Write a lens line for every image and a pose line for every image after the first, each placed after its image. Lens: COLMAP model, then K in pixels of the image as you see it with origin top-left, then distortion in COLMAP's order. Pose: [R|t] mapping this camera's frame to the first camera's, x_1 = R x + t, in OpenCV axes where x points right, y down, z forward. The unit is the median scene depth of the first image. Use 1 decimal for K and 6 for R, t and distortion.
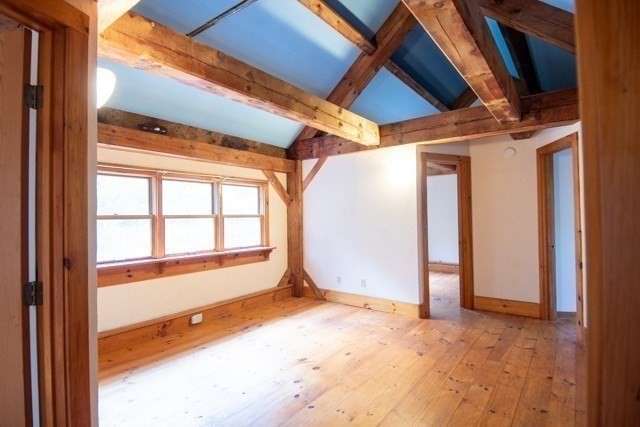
lens RADIAL K [[334.7, 0, 321.4], [0, 334.7, 214.3], [0, 0, 1]] dist [0.015836, -0.009672]
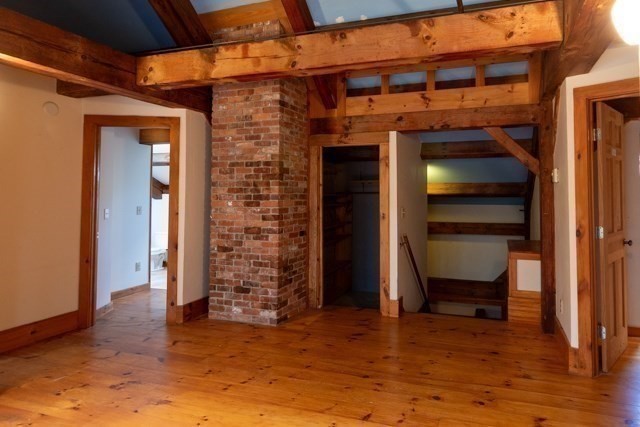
lens RADIAL K [[397.7, 0, 372.1], [0, 397.7, 179.3], [0, 0, 1]] dist [0.012086, 0.003414]
pose [[-0.326268, 0.049367, 0.943987, -0.593069], [-0.008637, 0.998438, -0.055200, 0.008471], [-0.945238, -0.026163, -0.325332, 0.829607]]
